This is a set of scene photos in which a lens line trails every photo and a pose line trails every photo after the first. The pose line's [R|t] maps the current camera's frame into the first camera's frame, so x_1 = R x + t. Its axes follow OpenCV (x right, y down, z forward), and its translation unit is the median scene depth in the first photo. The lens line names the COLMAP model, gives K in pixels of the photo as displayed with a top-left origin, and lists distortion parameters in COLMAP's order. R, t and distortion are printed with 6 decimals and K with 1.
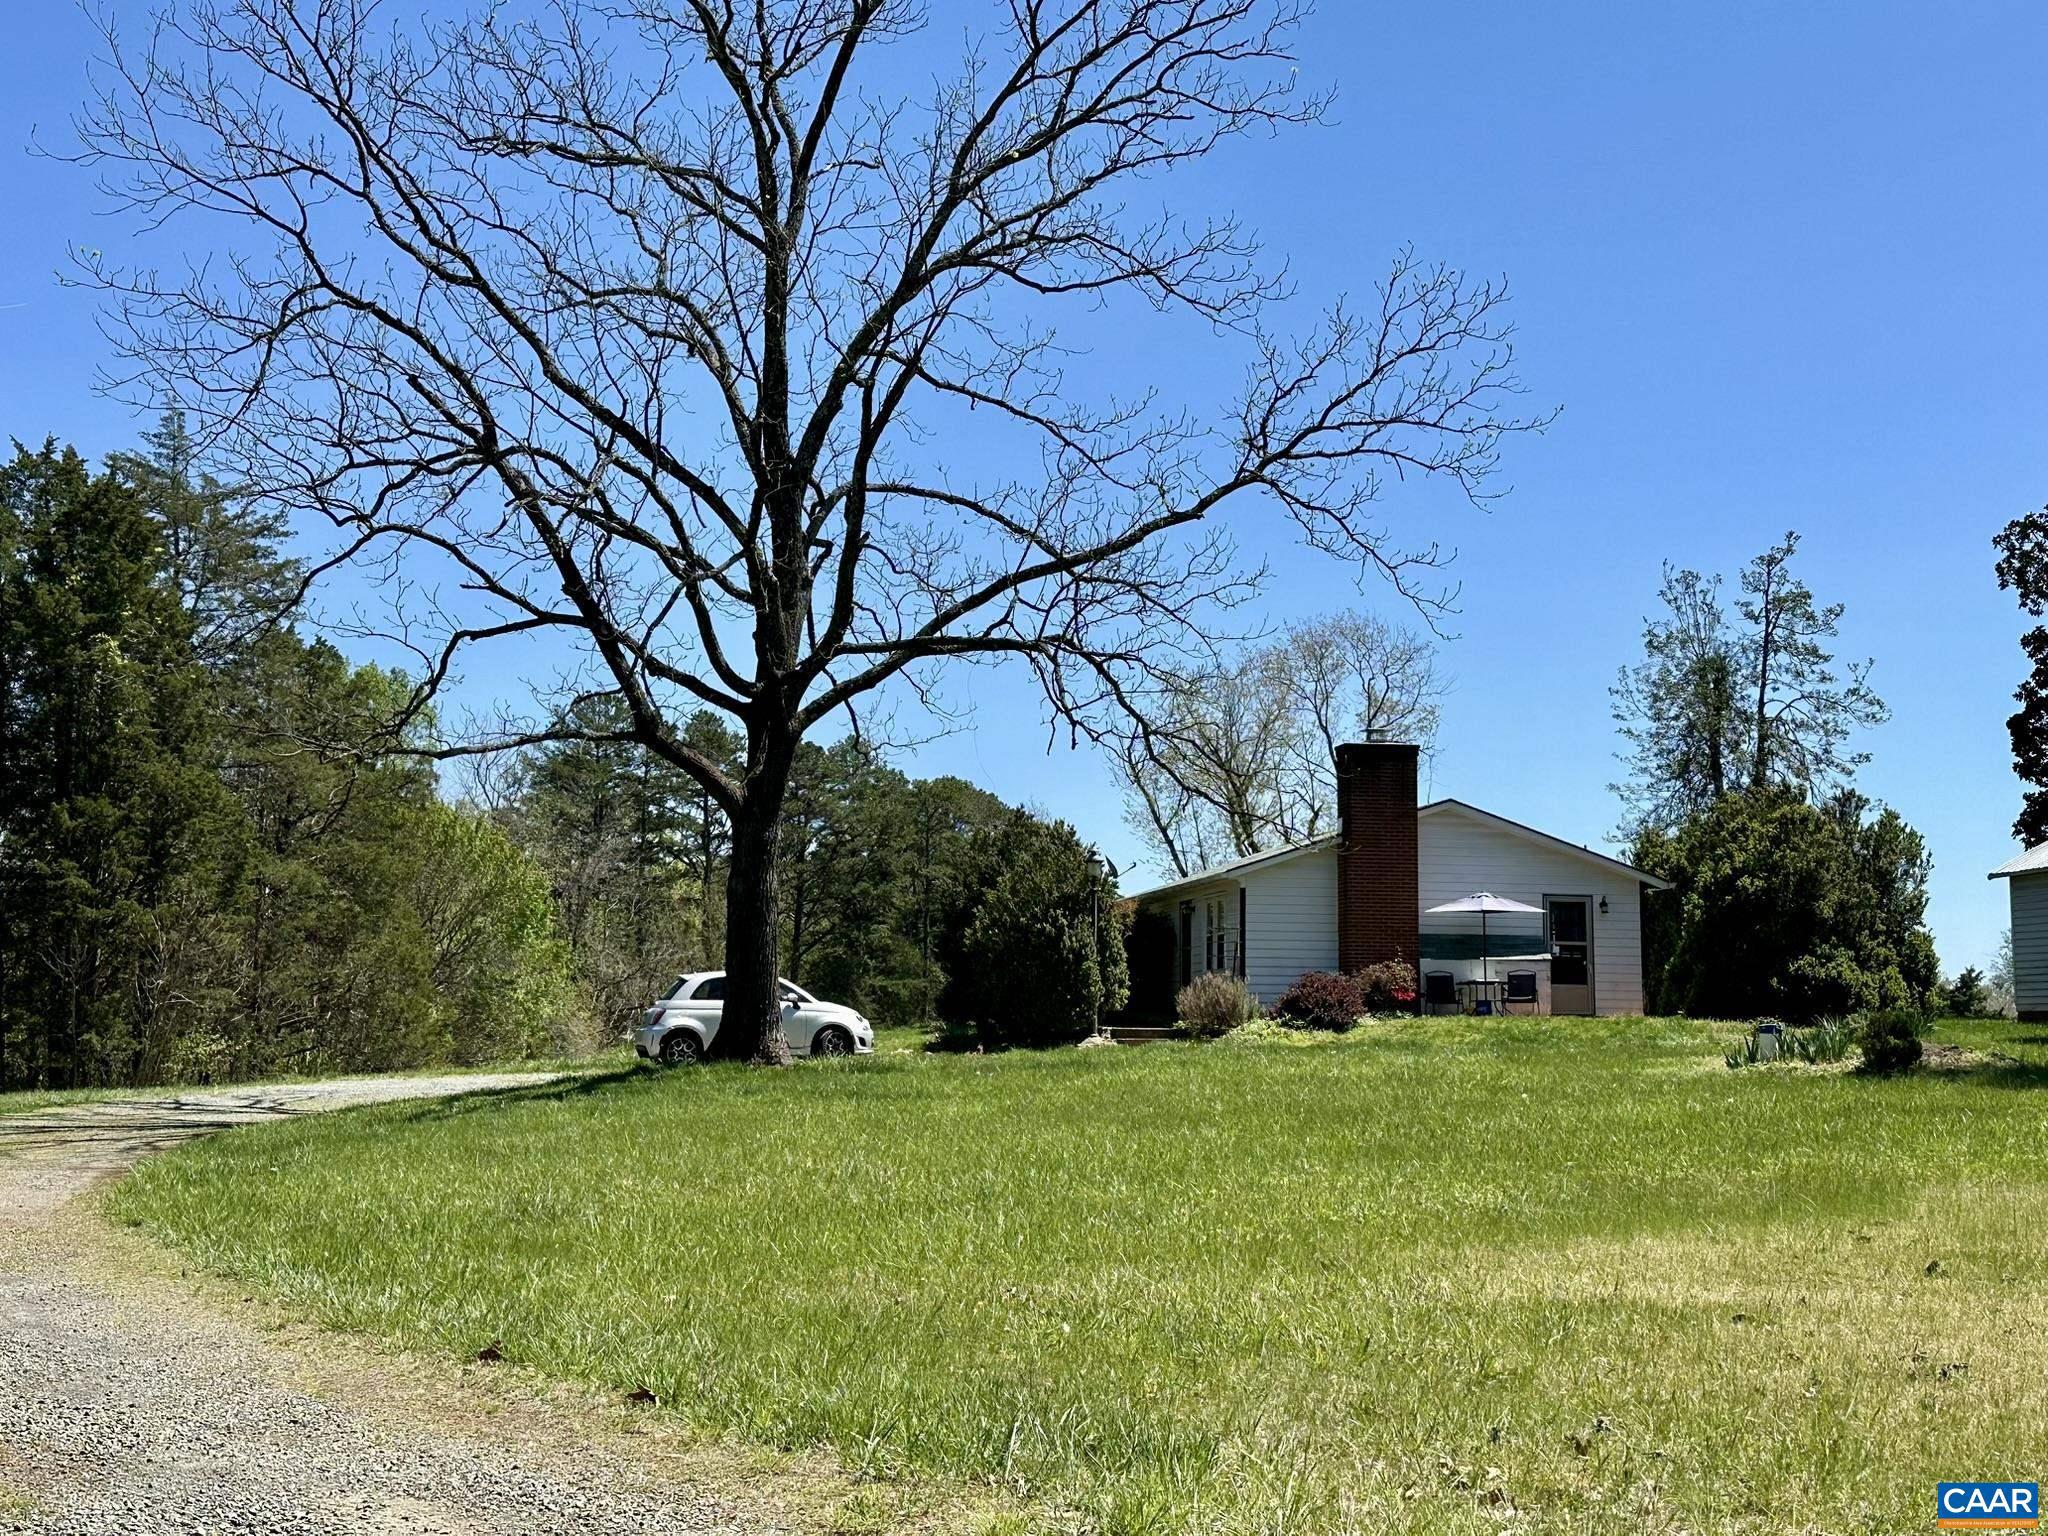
lens RADIAL K [[2562.7, 0, 1023.7], [0, 2562.7, 778.0], [0, 0, 1]] dist [0.176814, -0.253362]
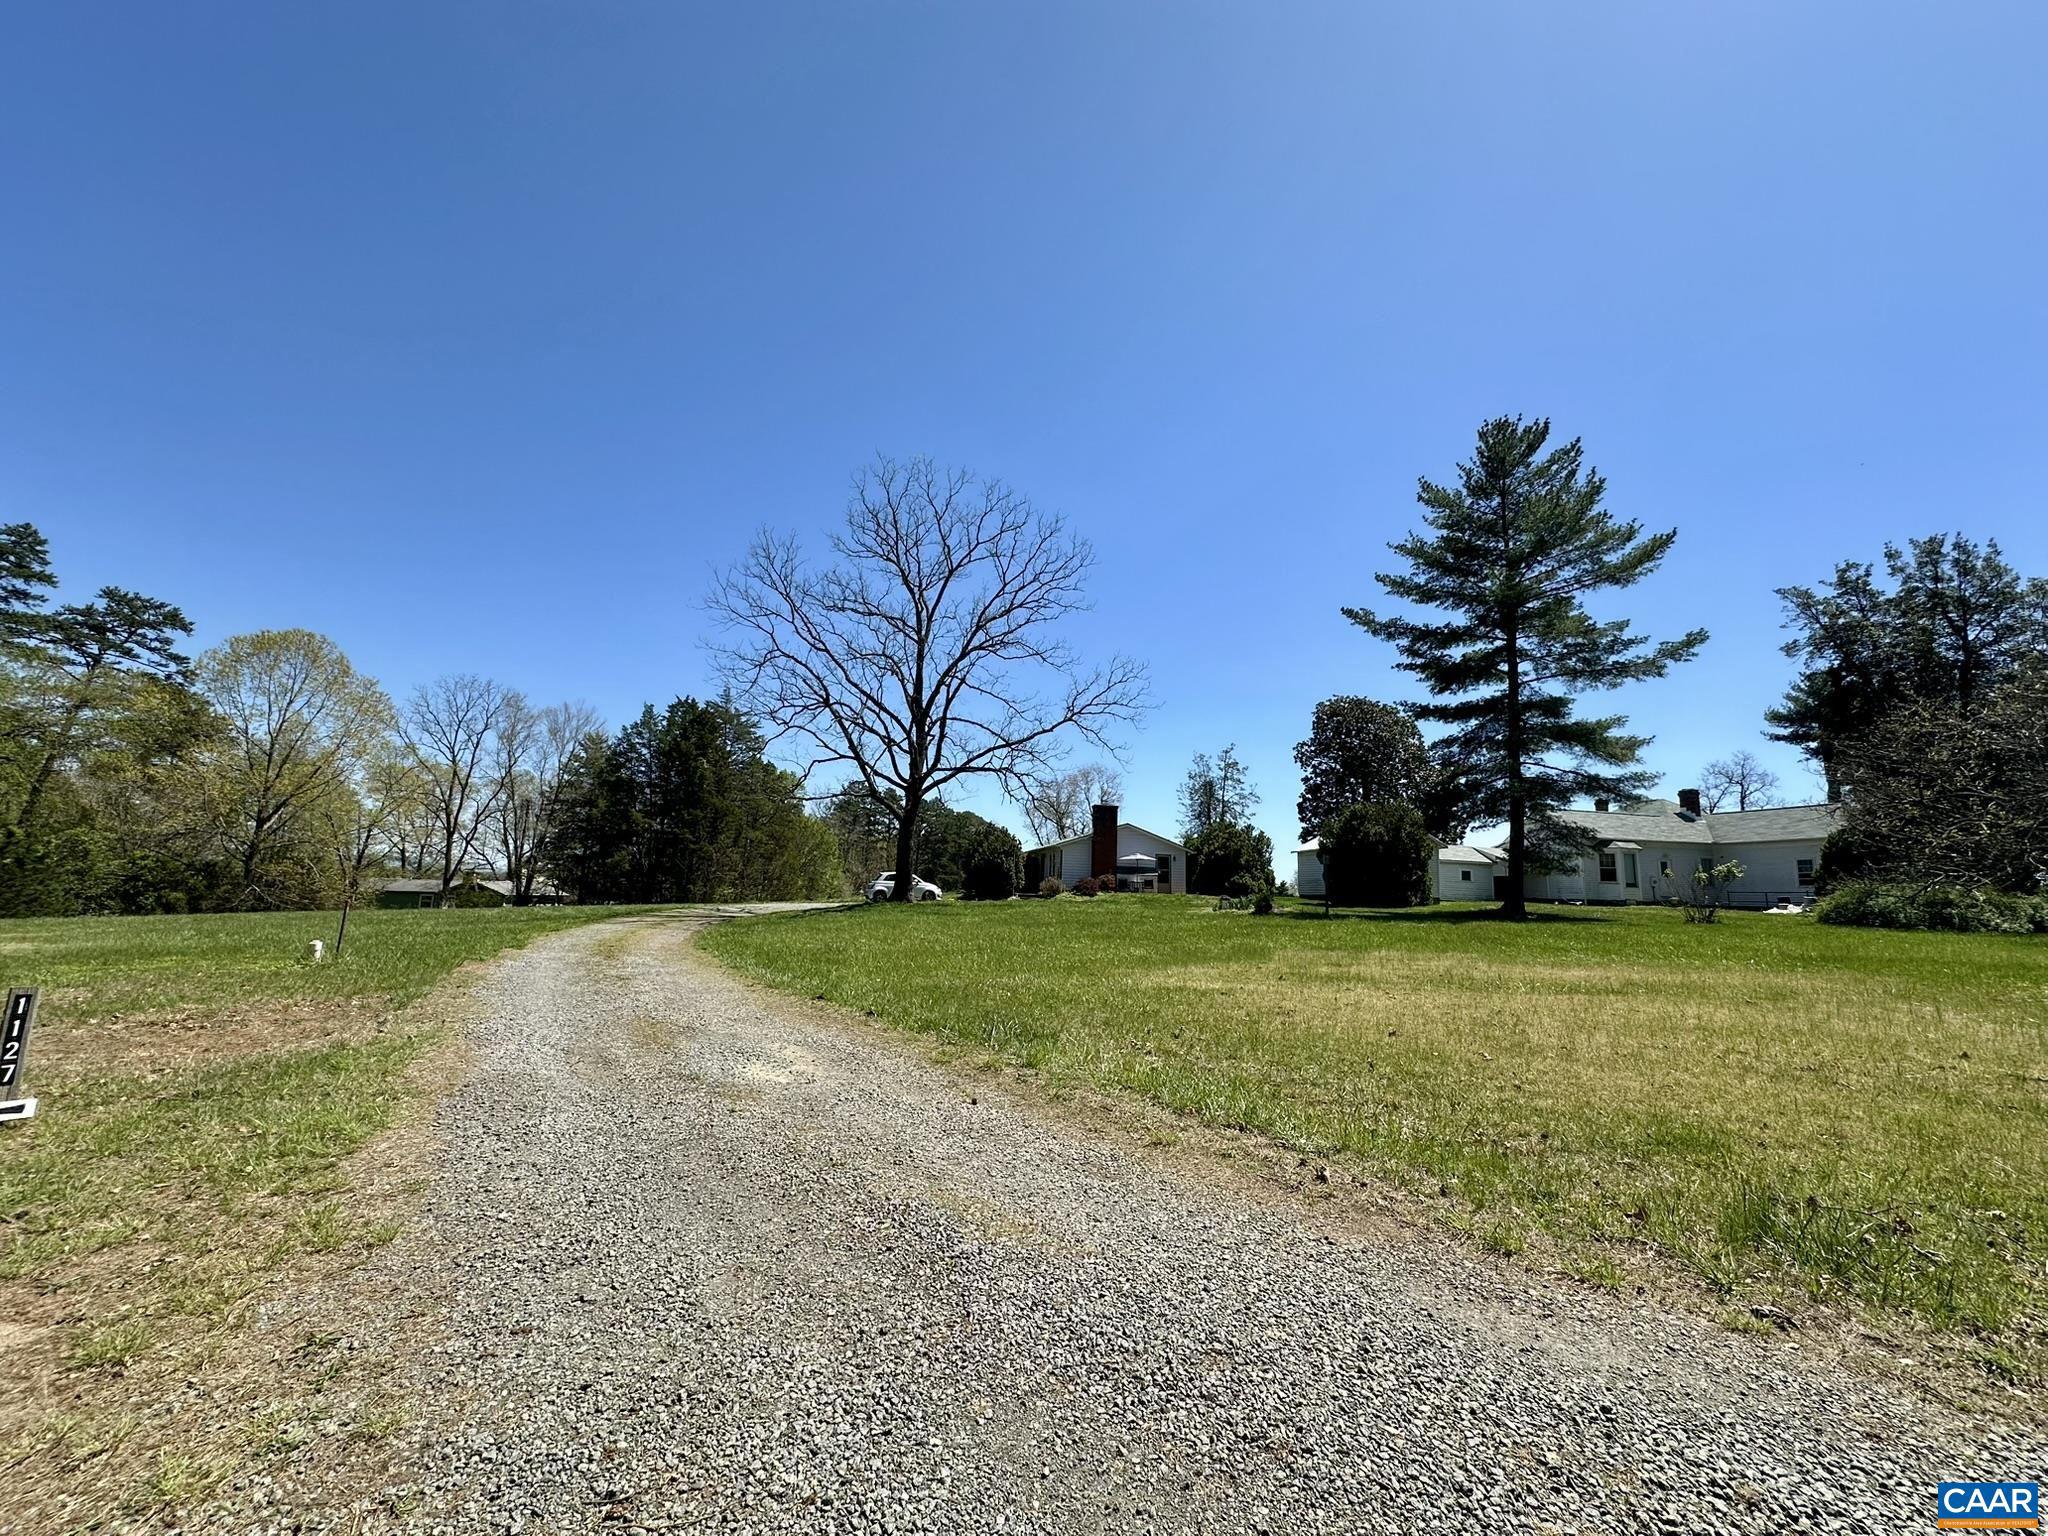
lens RADIAL K [[816.7, 0, 1024.0], [0, 816.7, 768.0], [0, 0, 1]] dist [-0.002069, 0.000812]
pose [[0.998657, 0.033010, 0.039921, -0.004543], [-0.030796, 0.998019, -0.054852, -0.000857], [-0.041652, 0.053549, 0.997696, 0.005522]]
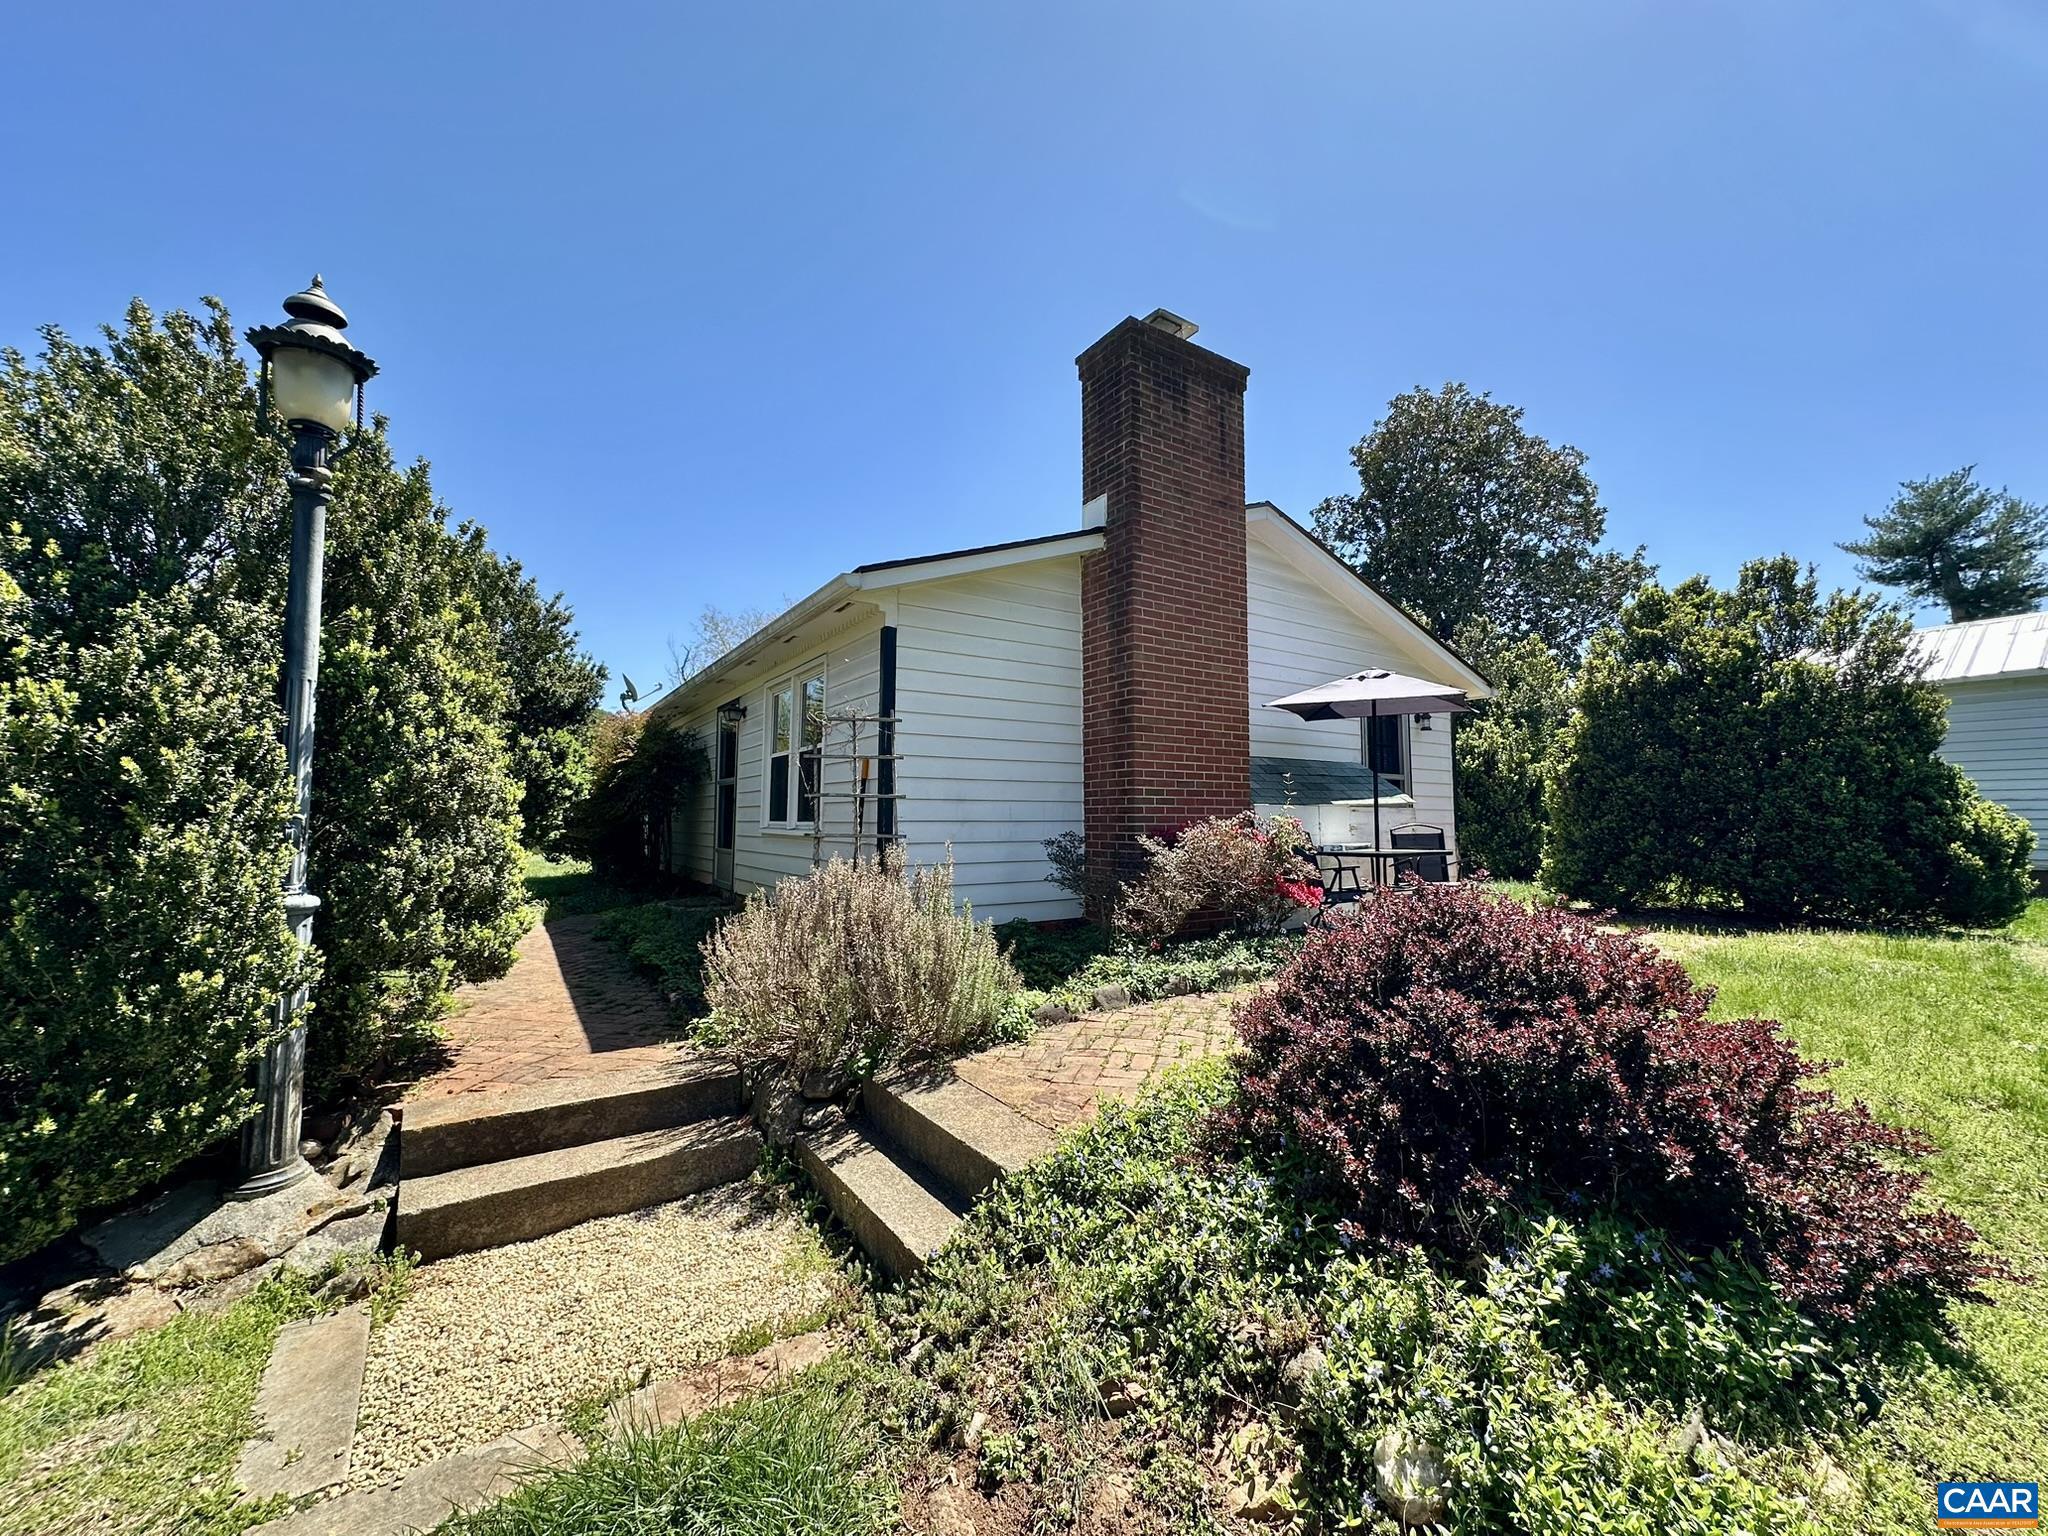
lens RADIAL K [[816.7, 0, 1024.0], [0, 816.7, 768.0], [0, 0, 1]] dist [-0.002069, 0.000812]
pose [[0.910139, 0.020646, 0.413789, 0.069821], [-0.036288, 0.998892, 0.029976, 0.080971], [-0.412711, -0.042297, 0.909879, 1.174349]]
